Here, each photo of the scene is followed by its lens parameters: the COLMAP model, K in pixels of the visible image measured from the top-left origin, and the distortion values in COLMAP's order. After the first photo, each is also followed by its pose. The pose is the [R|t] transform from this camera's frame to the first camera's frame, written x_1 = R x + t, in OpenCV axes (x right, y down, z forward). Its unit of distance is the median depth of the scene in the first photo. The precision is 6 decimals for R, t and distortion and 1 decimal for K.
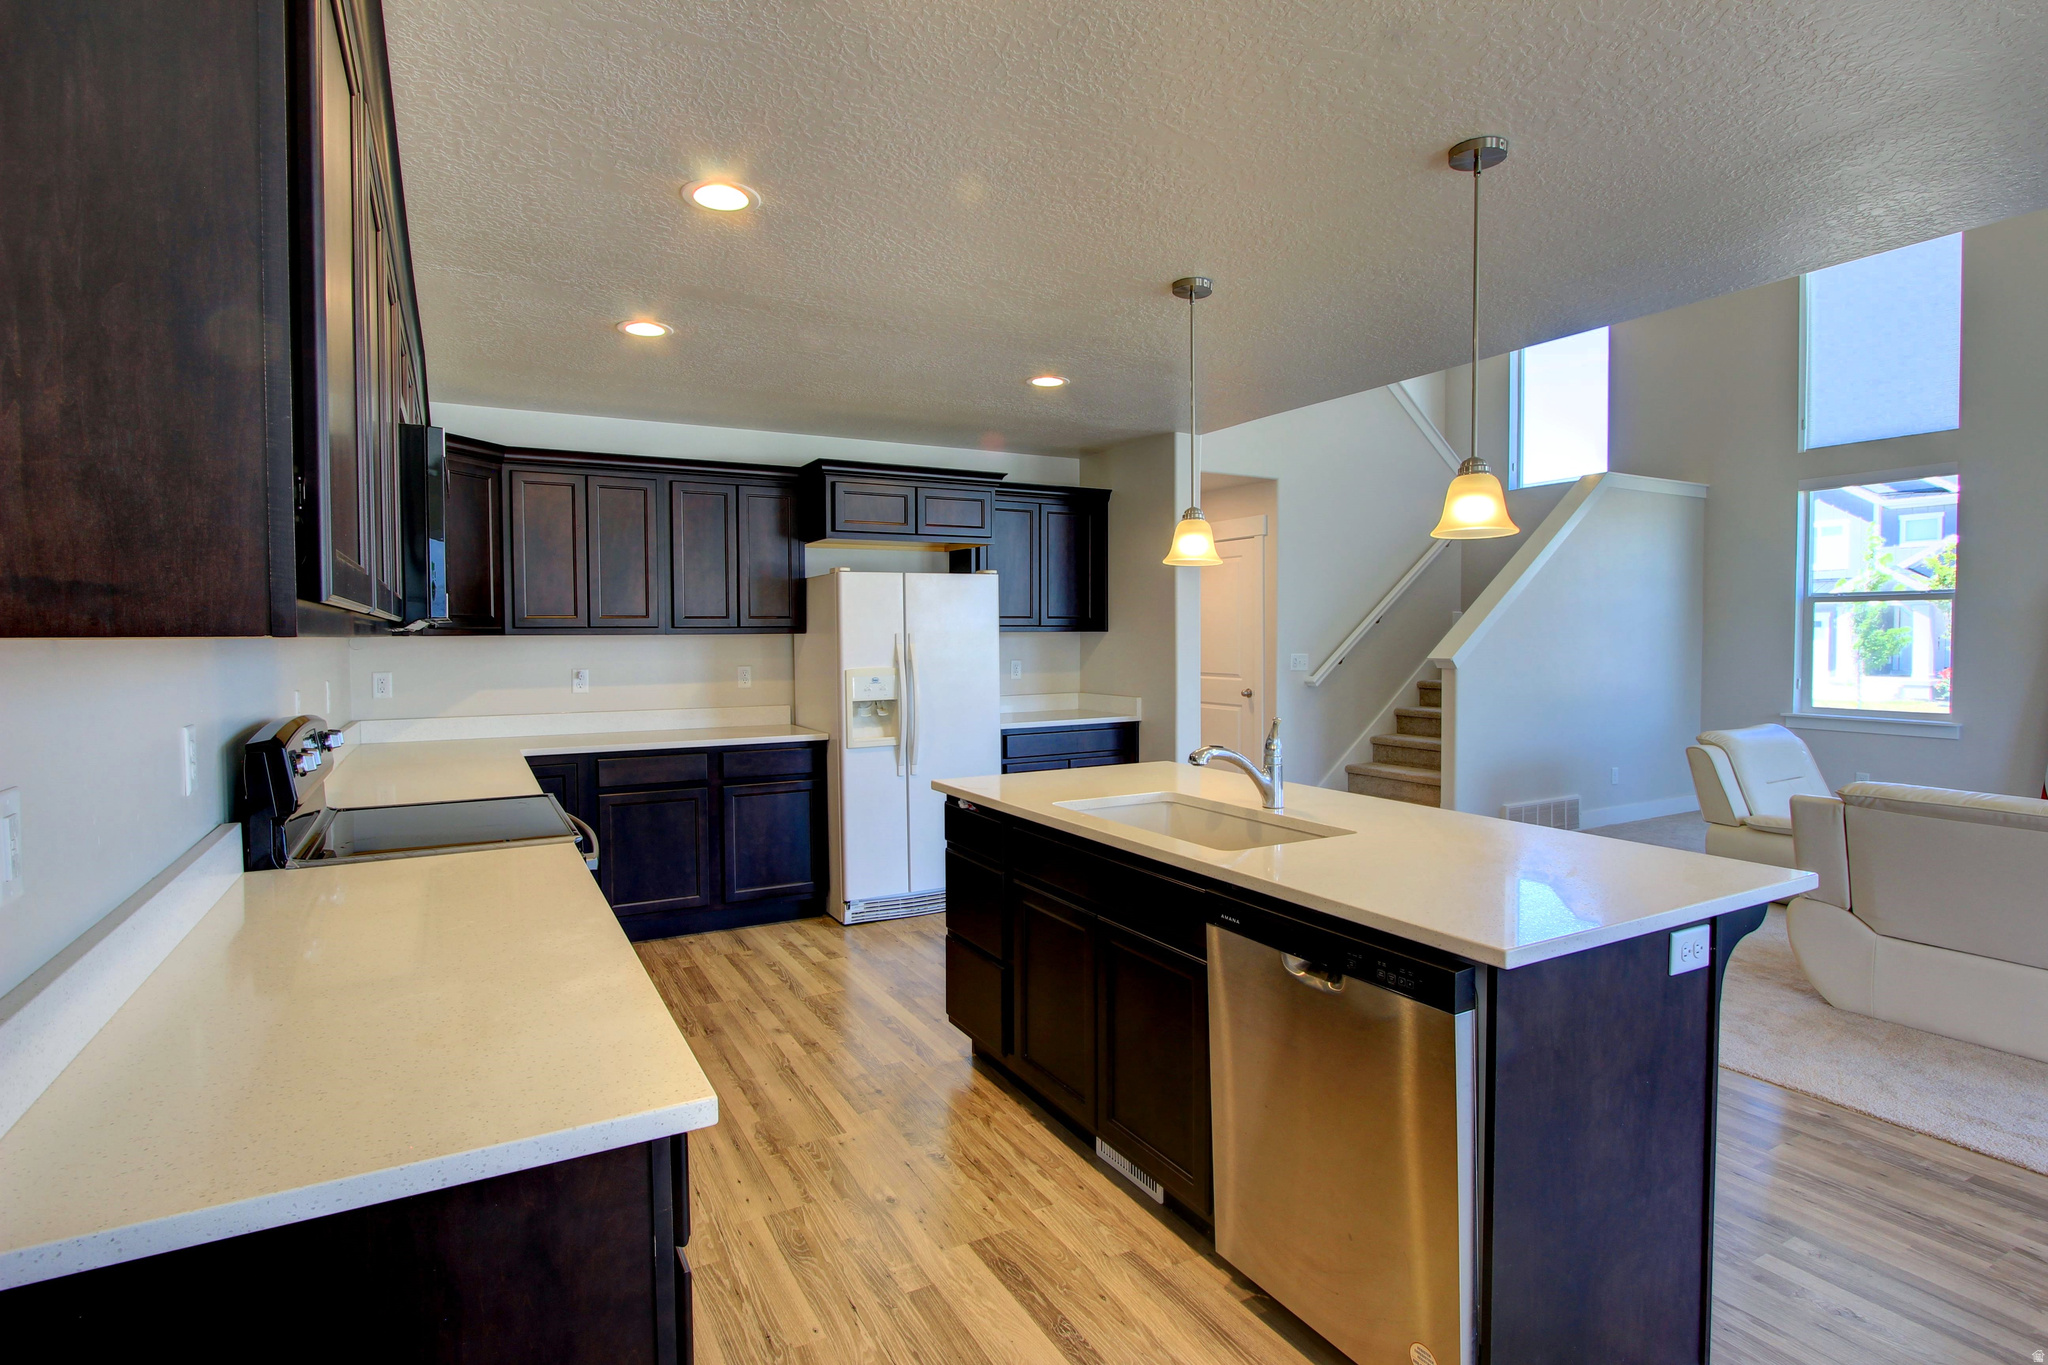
lens RADIAL K [[1024.7, 0, 1016.9], [0, 1024.7, 663.6], [0, 0, 1]] dist [-0.002907, 0.000054]
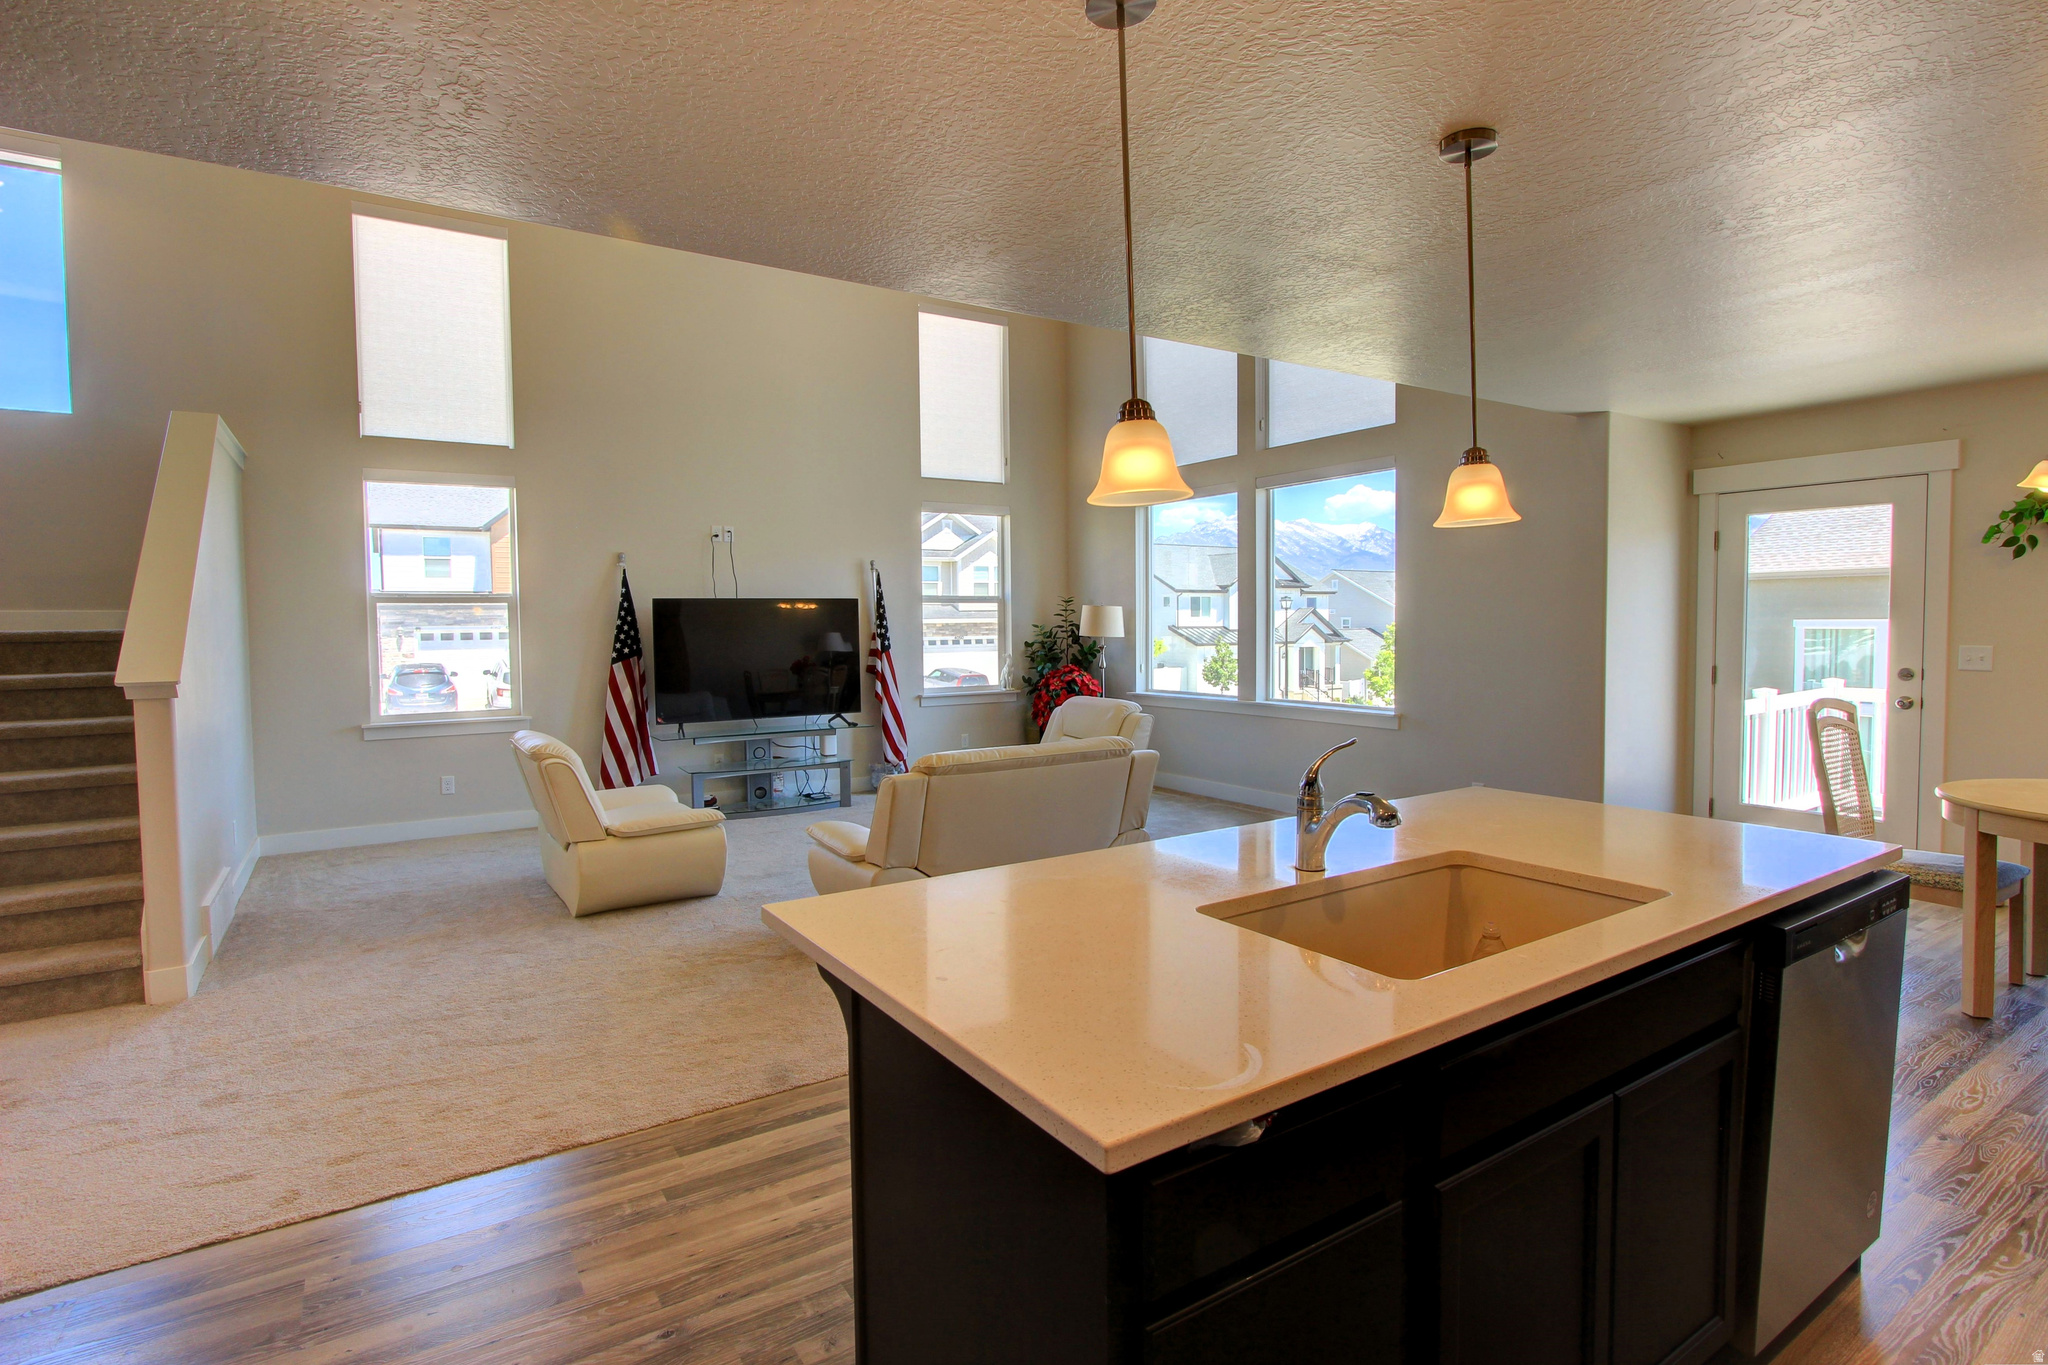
lens RADIAL K [[1003.1, 0, 1014.6], [0, 1003.1, 667.8], [0, 0, 1]] dist [-0.016258, -0.000230]
pose [[-0.064098, -0.038465, 0.997202, -0.242426], [0.041461, 0.998291, 0.041172, -0.021936], [-0.997082, 0.043984, -0.062394, 0.721317]]
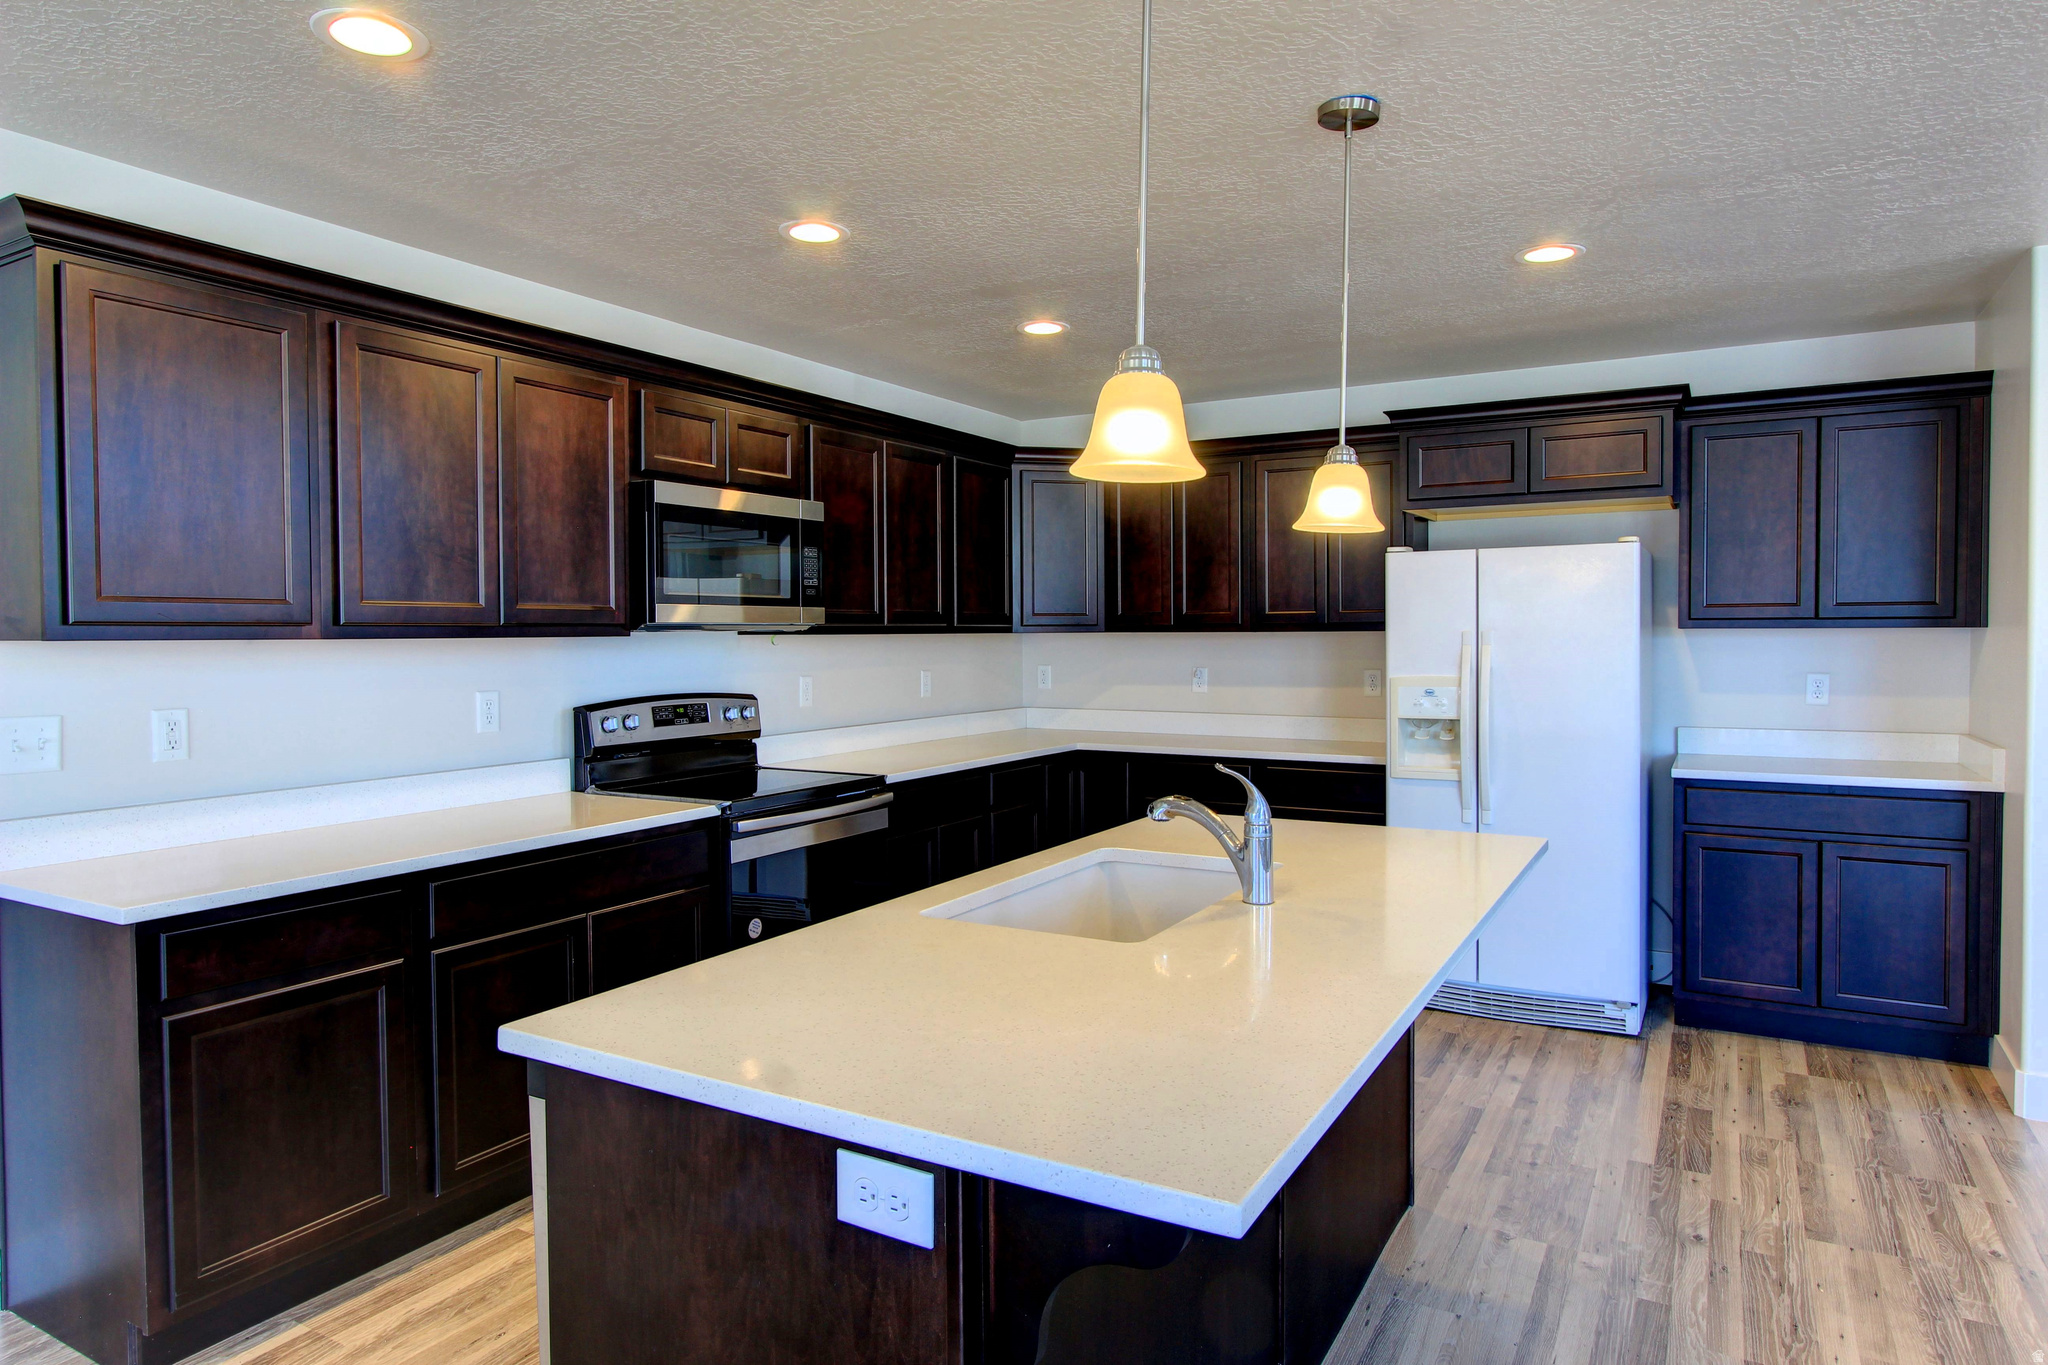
lens RADIAL K [[1227.9, 0, 1024.0], [0, 1227.9, 665.7], [0, 0, 1]] dist [-0.001997, 0.001307]
pose [[0.515550, 0.026574, -0.856447, 0.490460], [-0.023193, 0.999586, 0.017054, -0.012530], [0.856546, 0.011071, 0.515952, 0.271043]]
